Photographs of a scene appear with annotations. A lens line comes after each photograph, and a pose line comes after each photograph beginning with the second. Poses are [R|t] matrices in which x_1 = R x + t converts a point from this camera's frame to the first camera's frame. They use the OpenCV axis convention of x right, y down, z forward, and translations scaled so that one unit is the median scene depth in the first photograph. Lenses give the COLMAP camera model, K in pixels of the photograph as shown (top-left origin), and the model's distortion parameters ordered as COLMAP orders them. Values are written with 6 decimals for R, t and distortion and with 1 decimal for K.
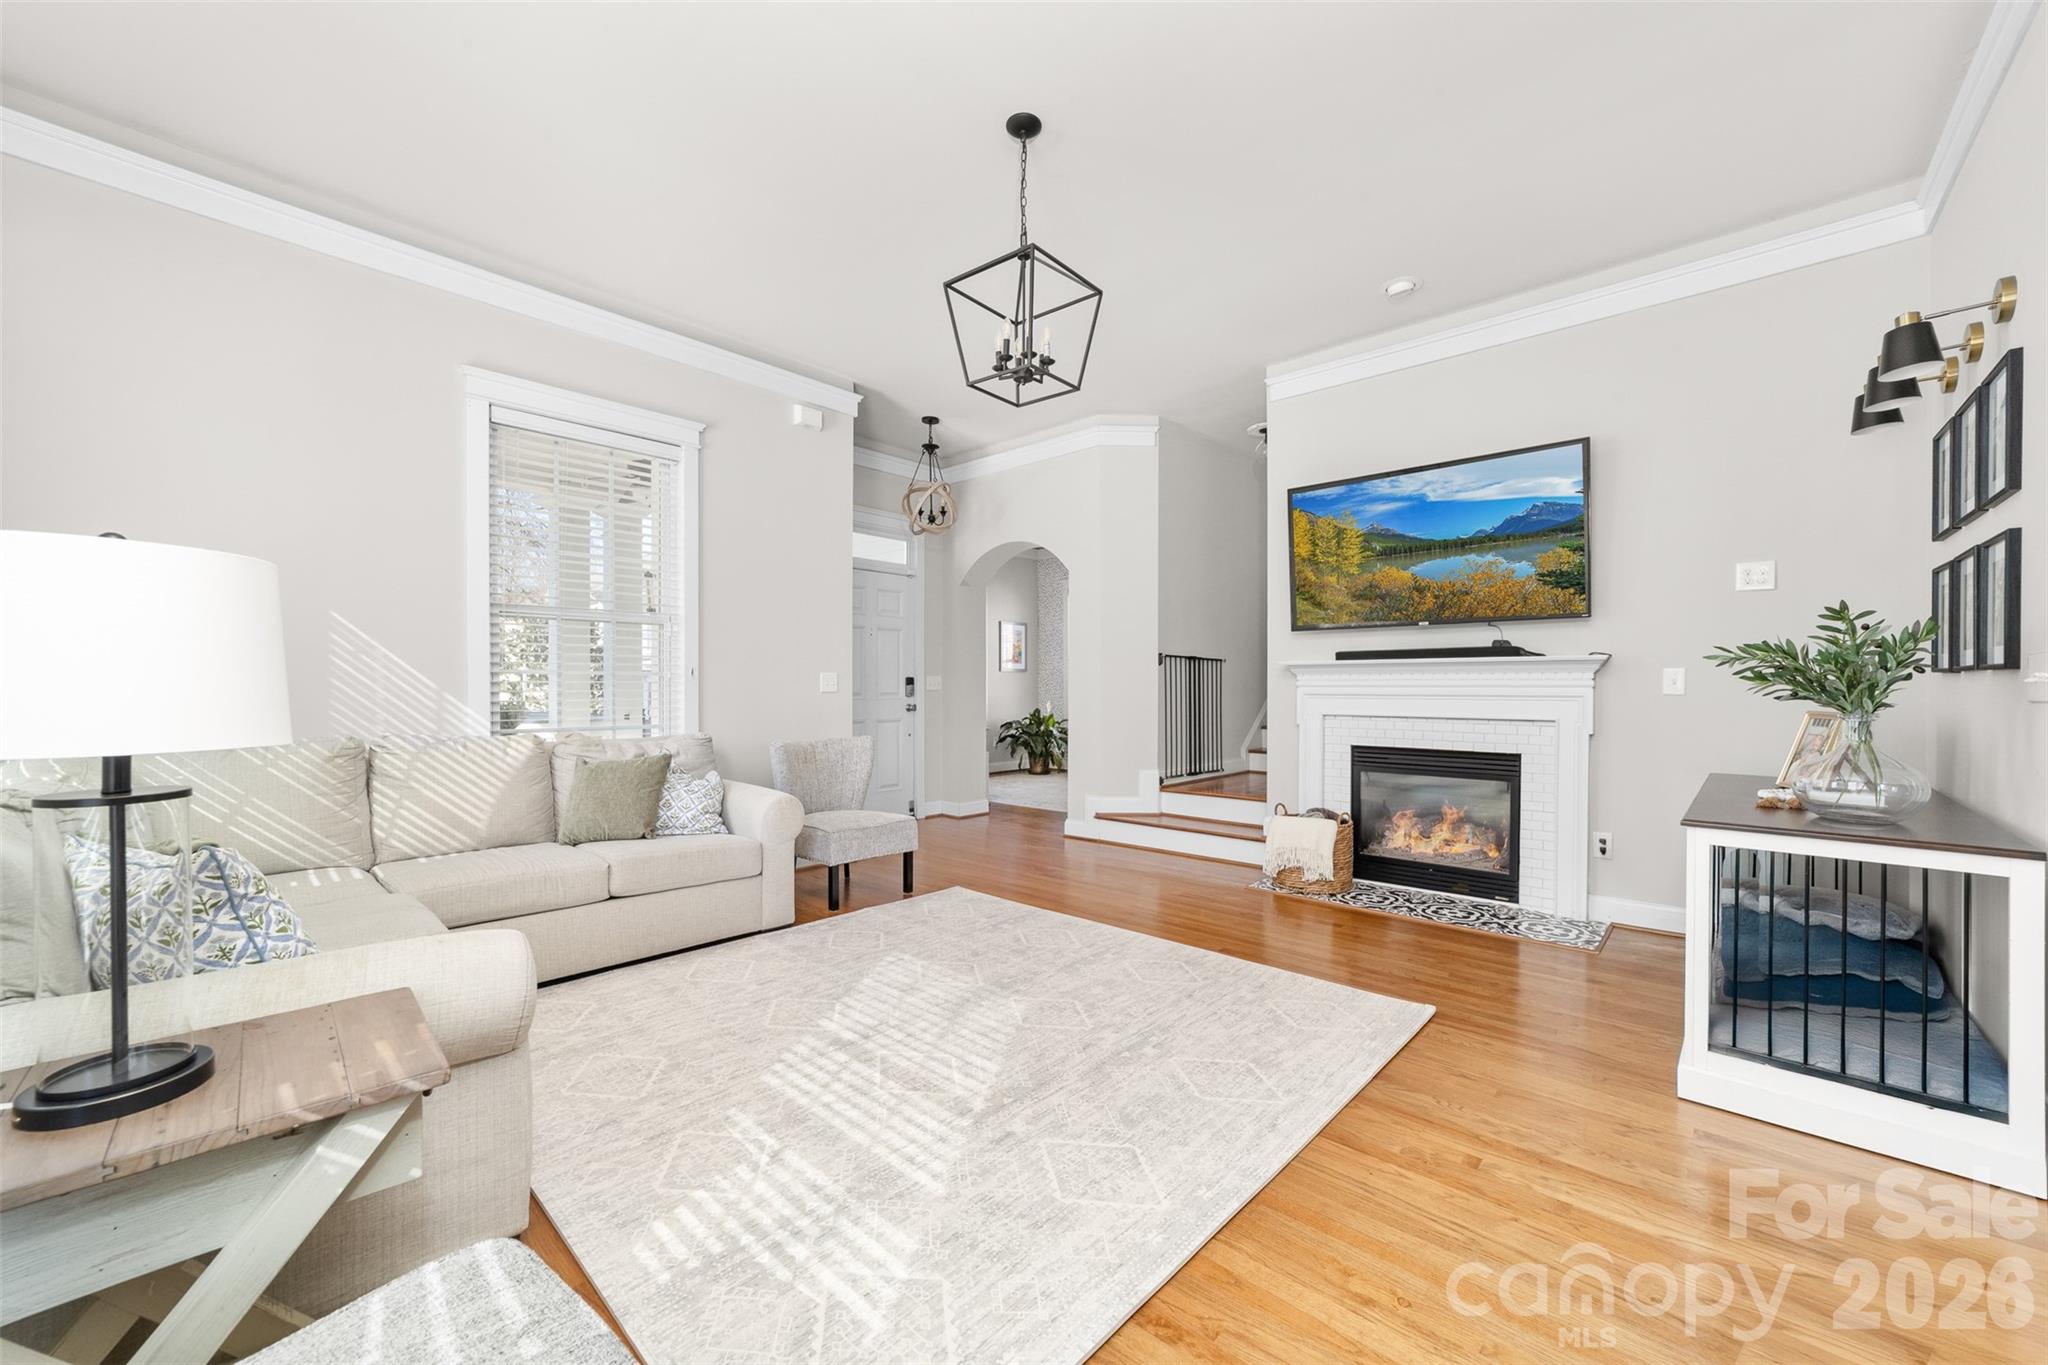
lens RADIAL K [[773.8, 0, 1024.0], [0, 773.8, 682.5], [0, 0, 1]] dist [0.001312, 0.000134]
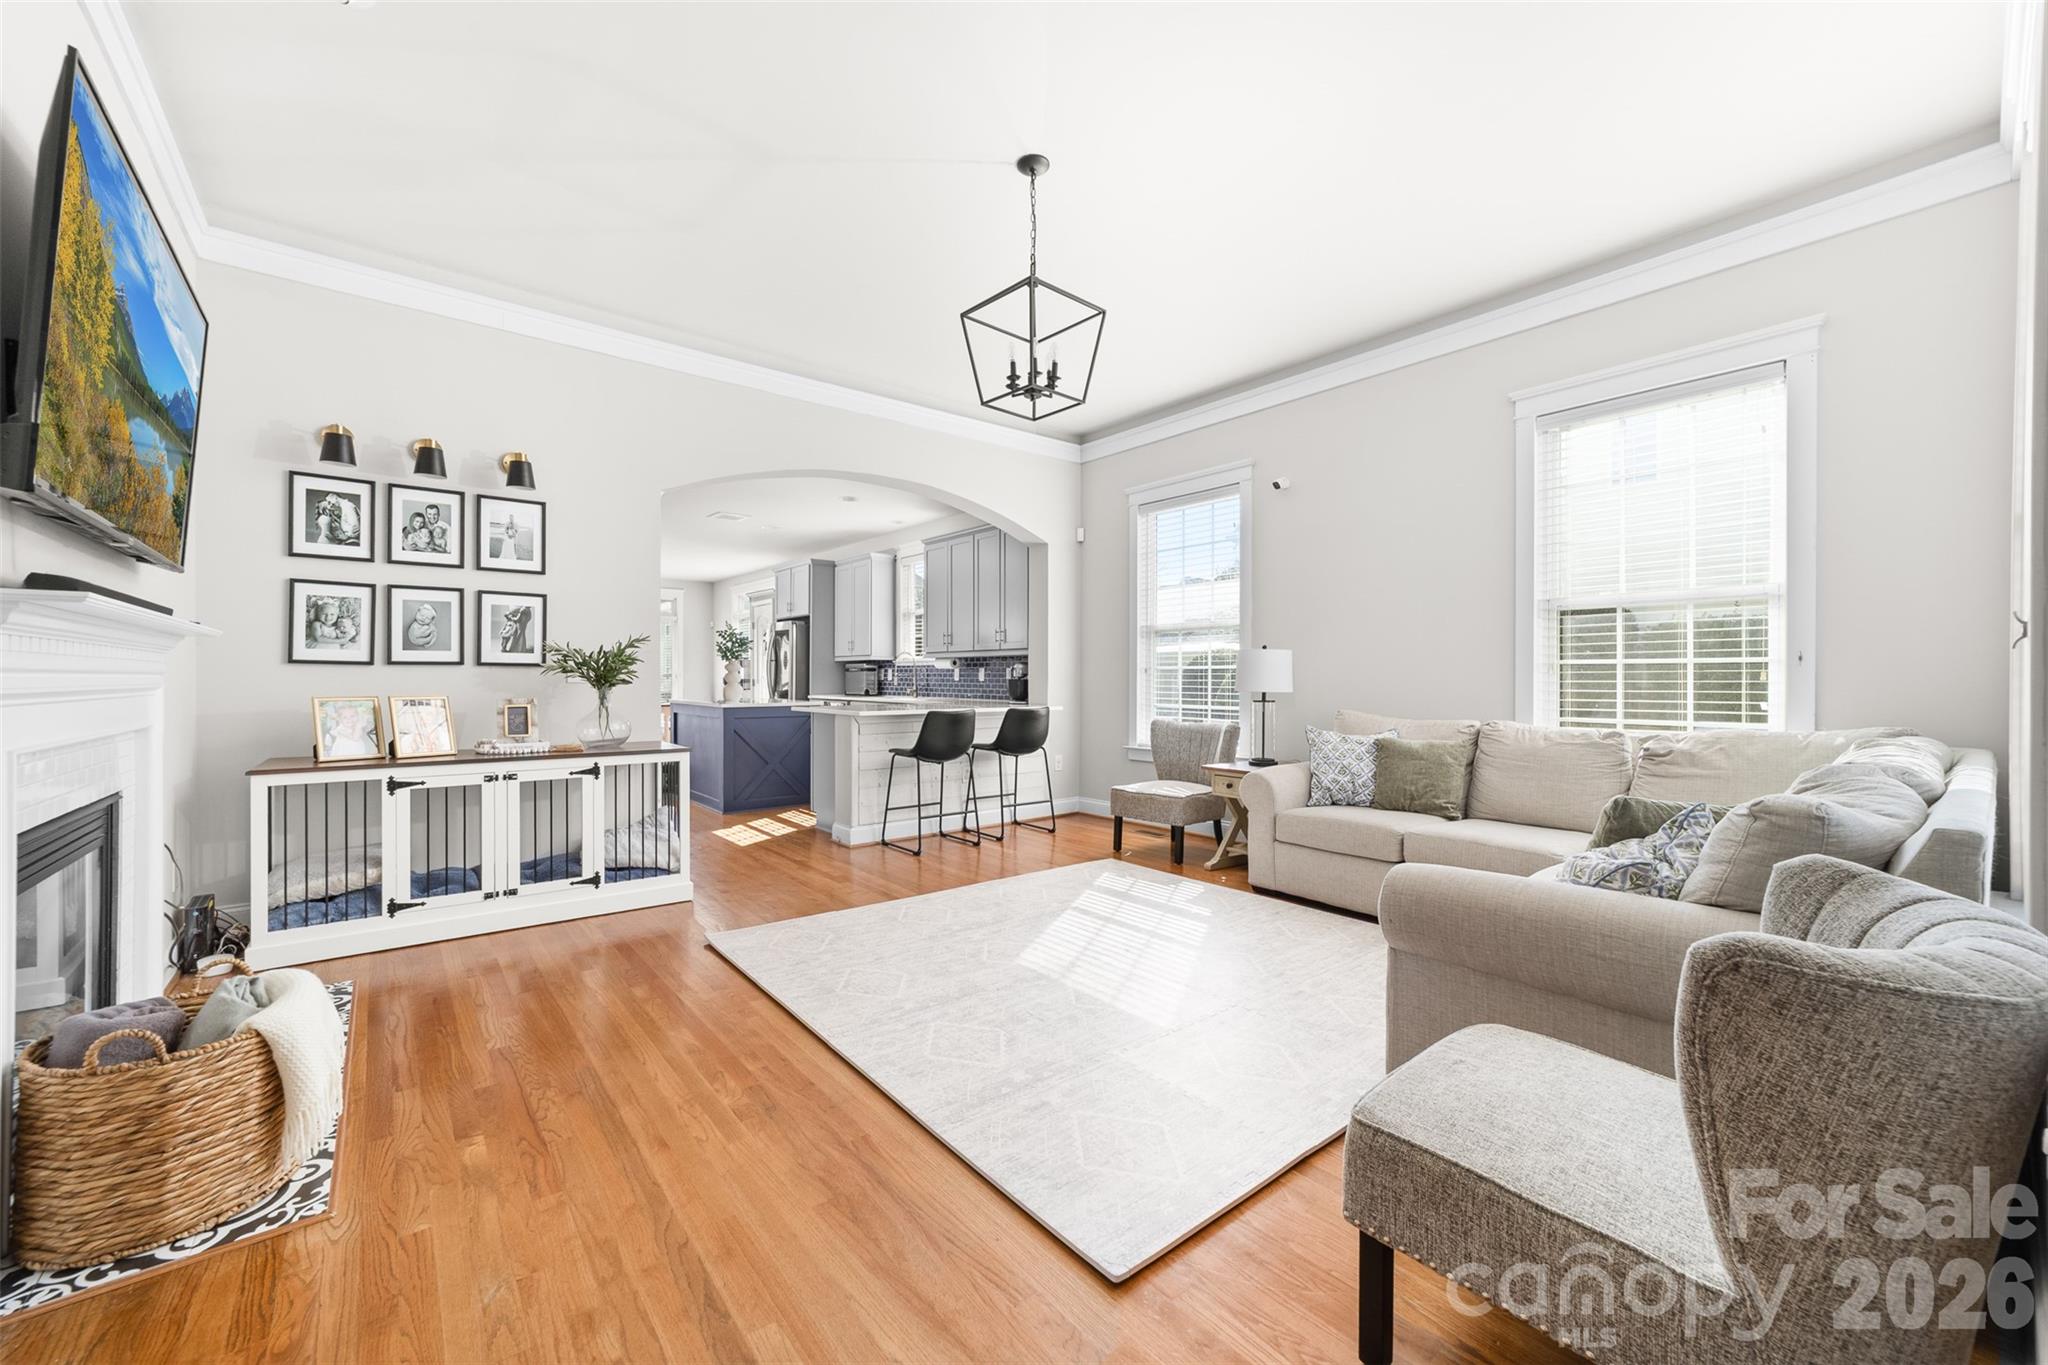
lens RADIAL K [[816.8, 0, 1020.5], [0, 816.8, 673.8], [0, 0, 1]] dist [0.071547, 0.000024]
pose [[-0.989500, -0.001478, 0.144526, -0.152451], [-0.002632, 0.999966, -0.007794, 0.010419], [-0.144509, -0.008093, -0.989470, 2.137450]]
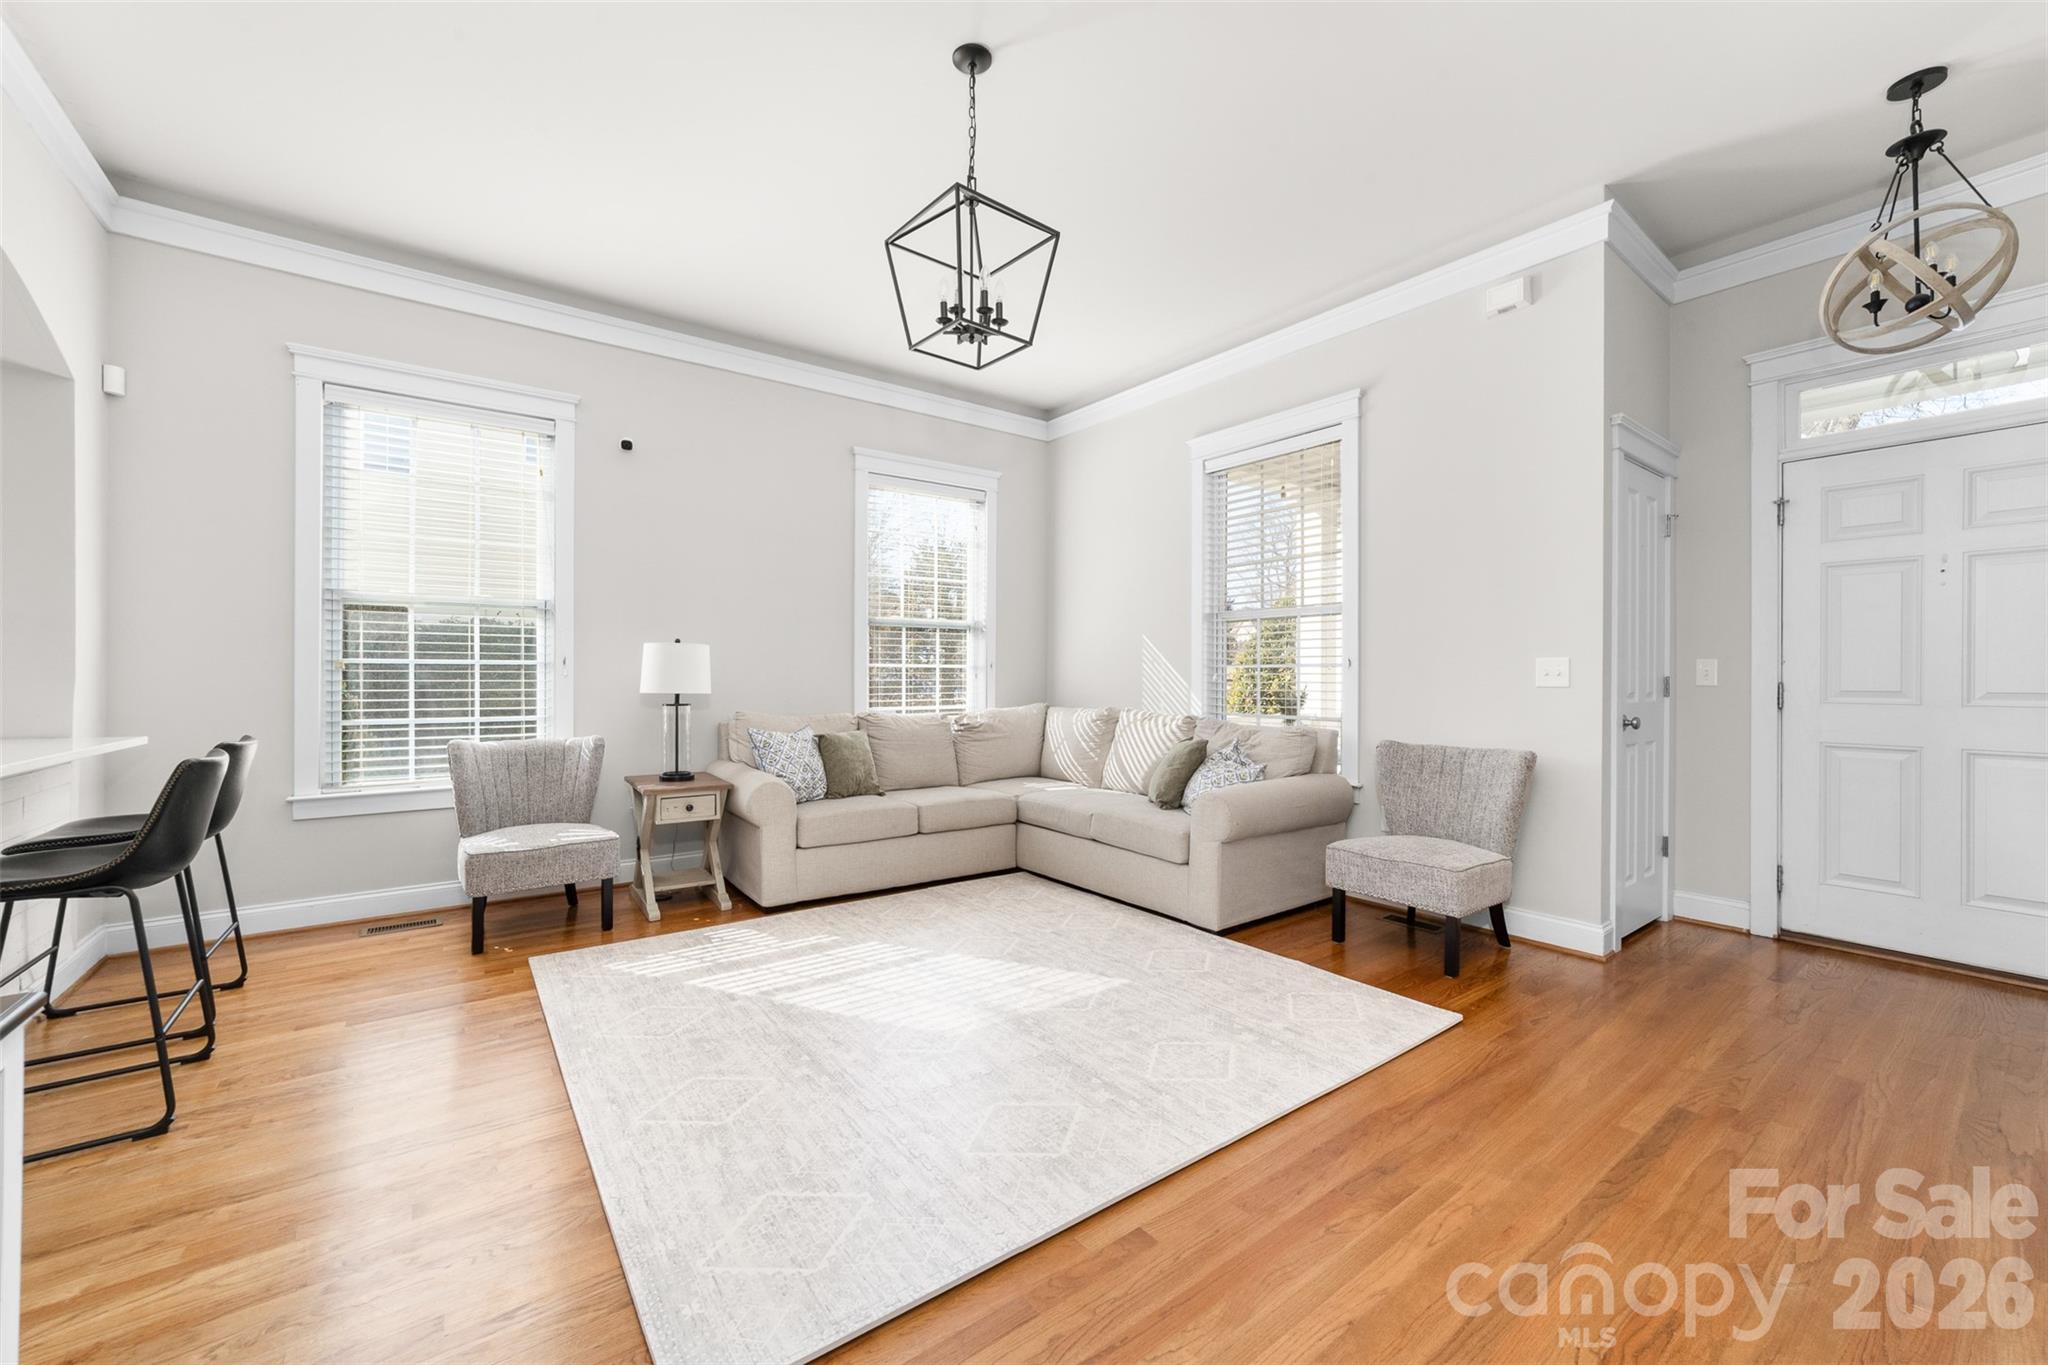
lens RADIAL K [[801.5, 0, 1024.0], [0, 801.5, 682.5], [0, 0, 1]] dist [-0.007002, 0.000128]
pose [[-0.176017, 0.001703, -0.984386, 0.891496], [0.000902, 0.999998, 0.001569, 0.011605], [0.984387, -0.000612, -0.176018, 1.213741]]
